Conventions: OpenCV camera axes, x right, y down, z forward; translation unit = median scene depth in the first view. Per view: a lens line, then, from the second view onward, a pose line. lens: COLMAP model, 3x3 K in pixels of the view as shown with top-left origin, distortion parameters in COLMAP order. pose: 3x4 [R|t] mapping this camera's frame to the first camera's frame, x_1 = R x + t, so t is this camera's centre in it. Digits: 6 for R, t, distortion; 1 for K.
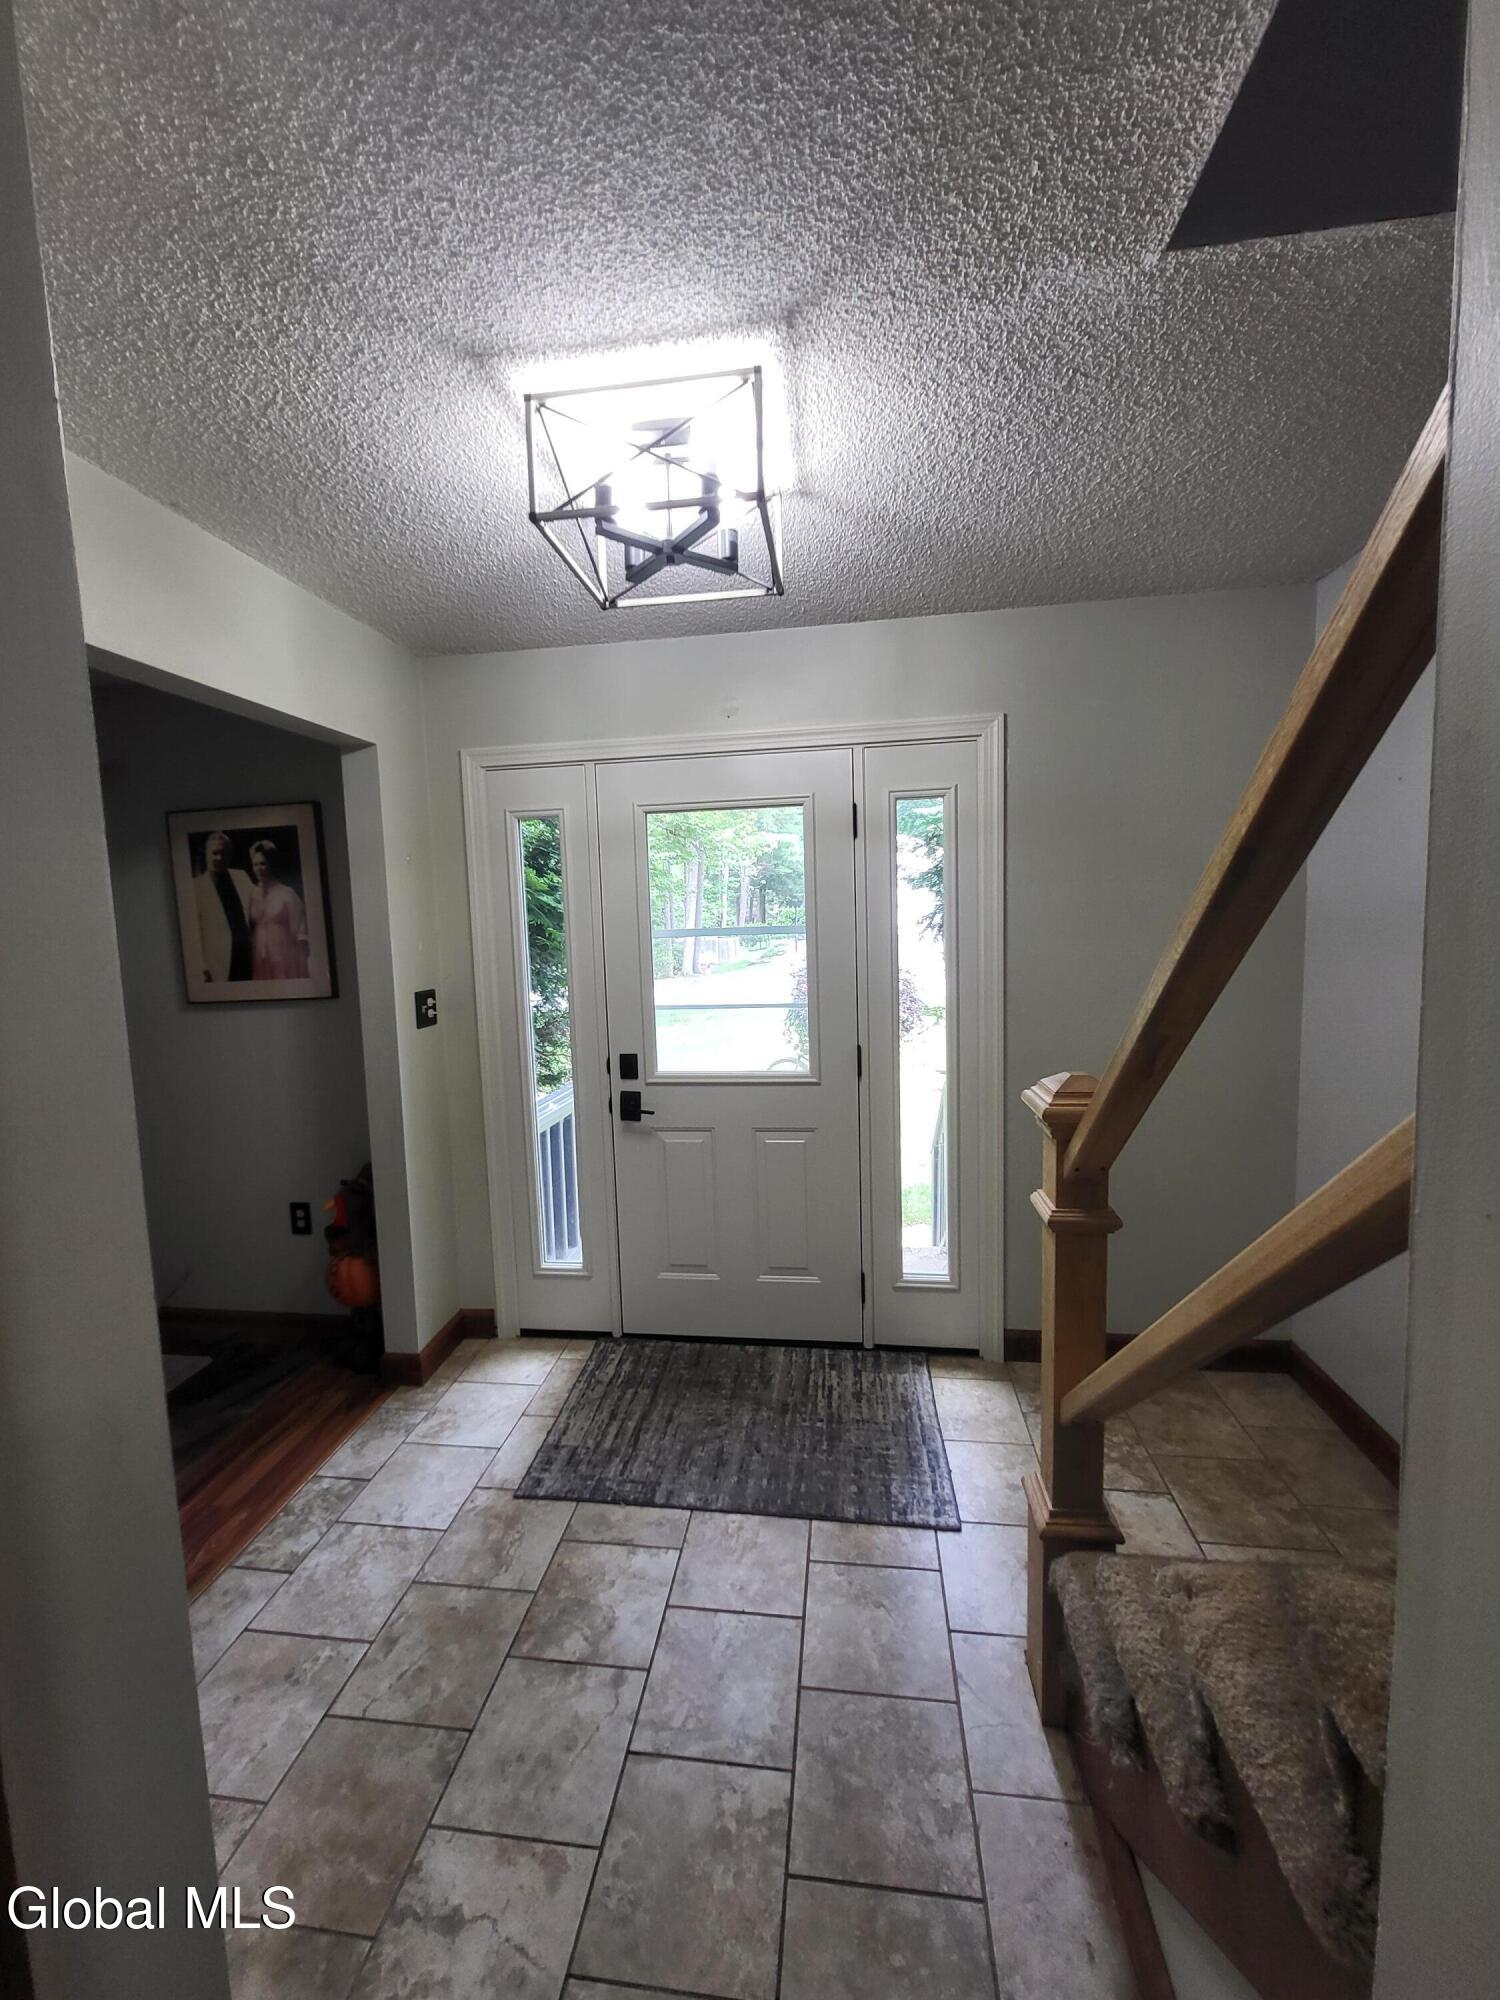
lens RADIAL K [[769.8, 0, 742.9], [0, 769.8, 996.2], [0, 0, 1]] dist [-0.001342, -0.000217]
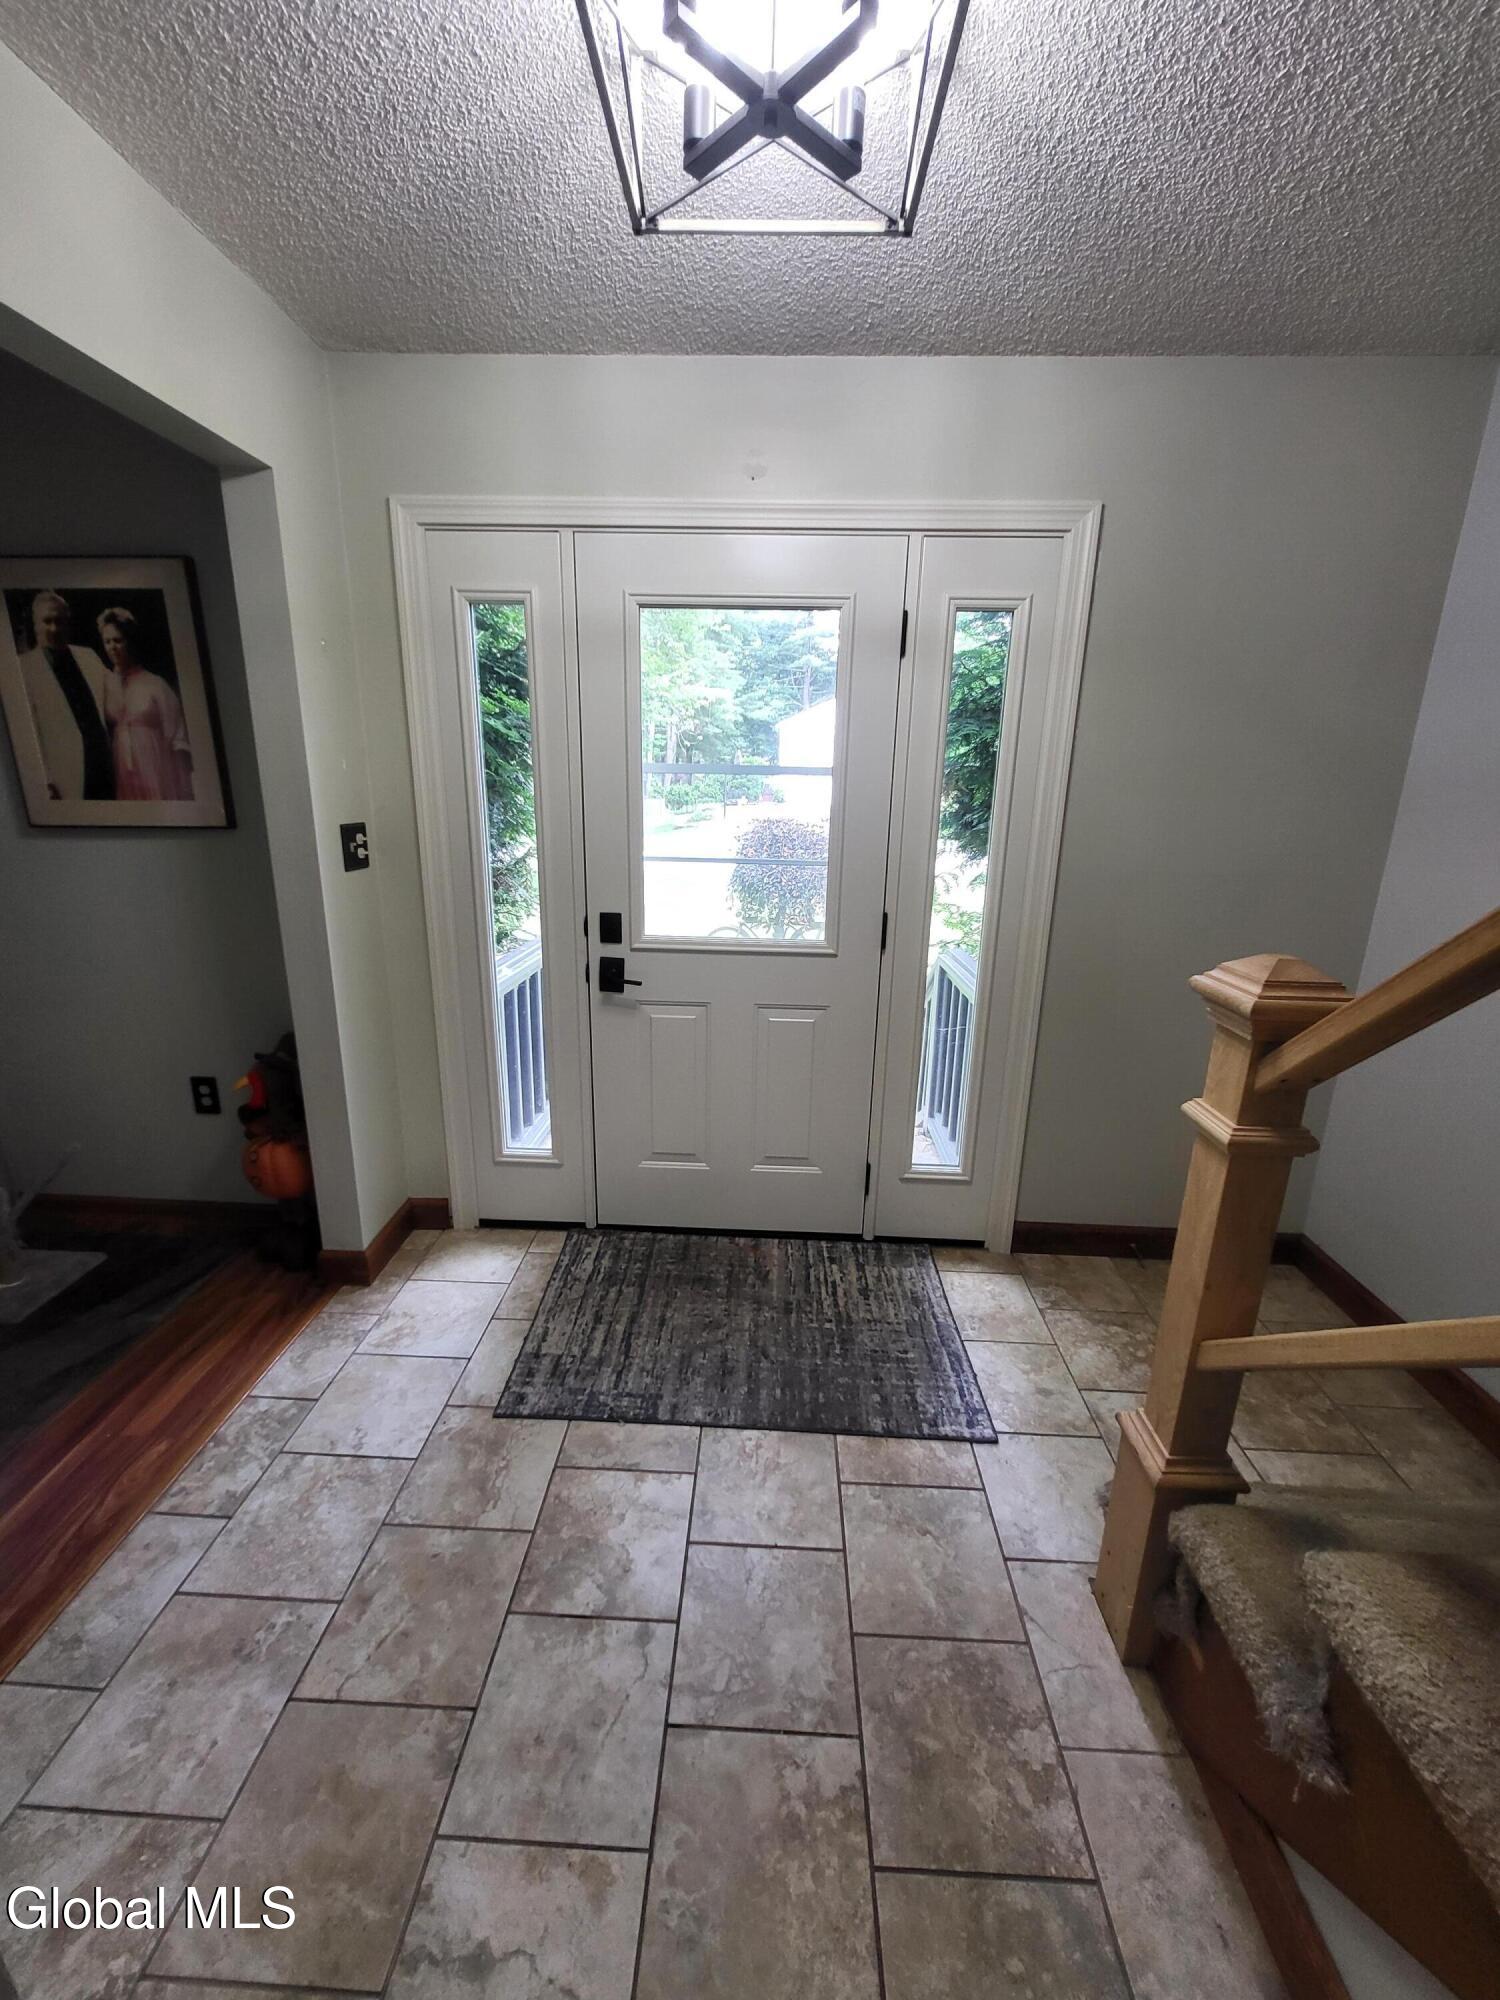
lens RADIAL K [[769.8, 0, 742.9], [0, 769.8, 996.2], [0, 0, 1]] dist [-0.001342, -0.000217]
pose [[0.993997, 0.025978, 0.106275, -0.141159], [-0.043676, 0.984858, 0.167768, 0.026496], [-0.100307, -0.171403, 0.980081, 0.229997]]
